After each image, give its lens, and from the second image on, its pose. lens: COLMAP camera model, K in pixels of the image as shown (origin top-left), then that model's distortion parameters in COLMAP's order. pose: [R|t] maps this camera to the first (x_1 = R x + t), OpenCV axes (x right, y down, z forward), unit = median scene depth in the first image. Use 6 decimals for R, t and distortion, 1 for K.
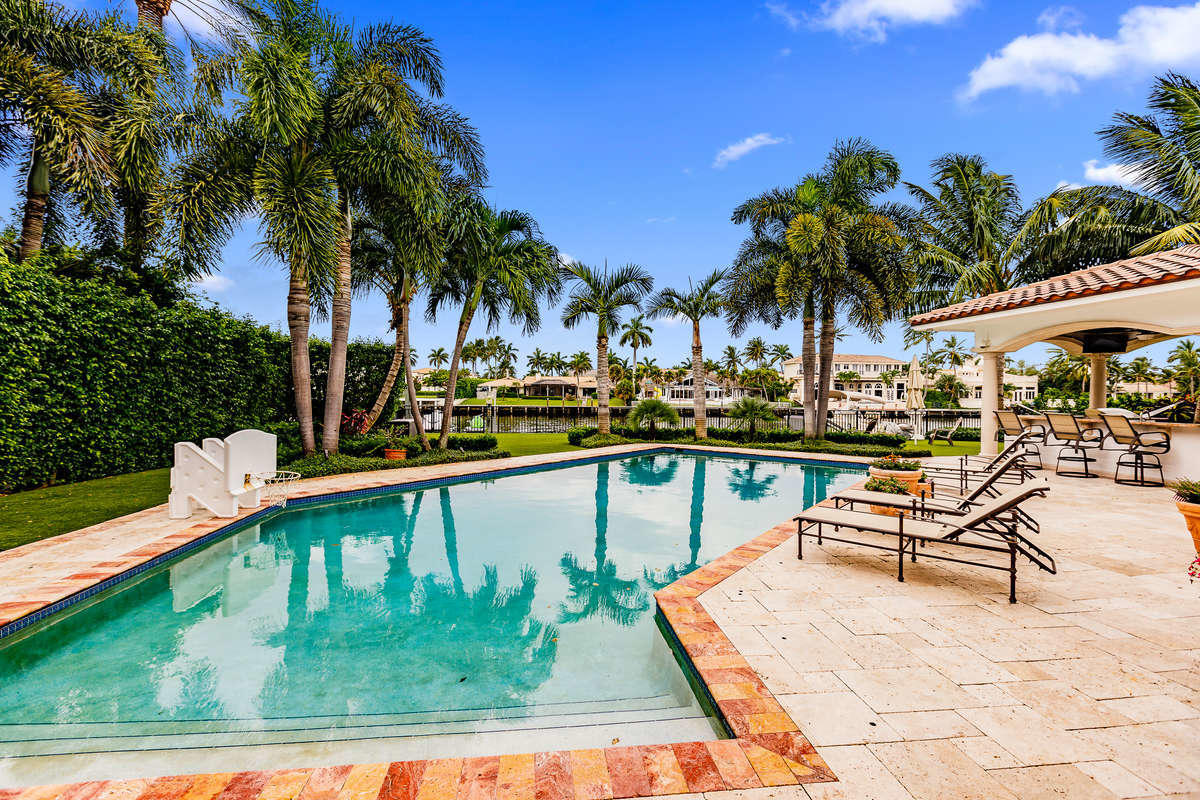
lens RADIAL K [[539.3, 0, 600.0], [0, 539.3, 400.0], [0, 0, 1]] dist [0.000293, 0.000175]
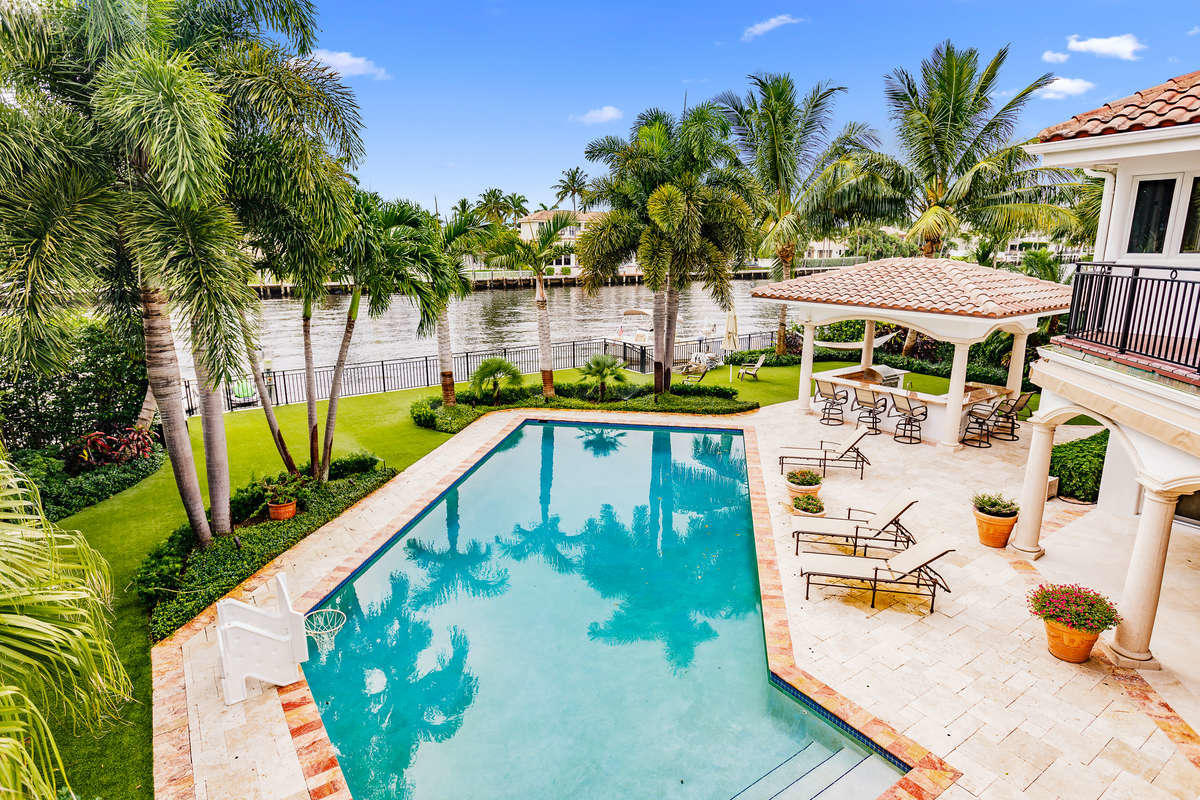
lens RADIAL K [[660.6, 0, 600.0], [0, 660.6, 400.0], [0, 0, 1]] dist [0.002843, 0.000070]
pose [[0.883455, -0.121917, 0.452376, -0.682161], [0.012097, 0.971163, 0.238107, -0.520803], [-0.468360, -0.204884, 0.859454, -0.125730]]
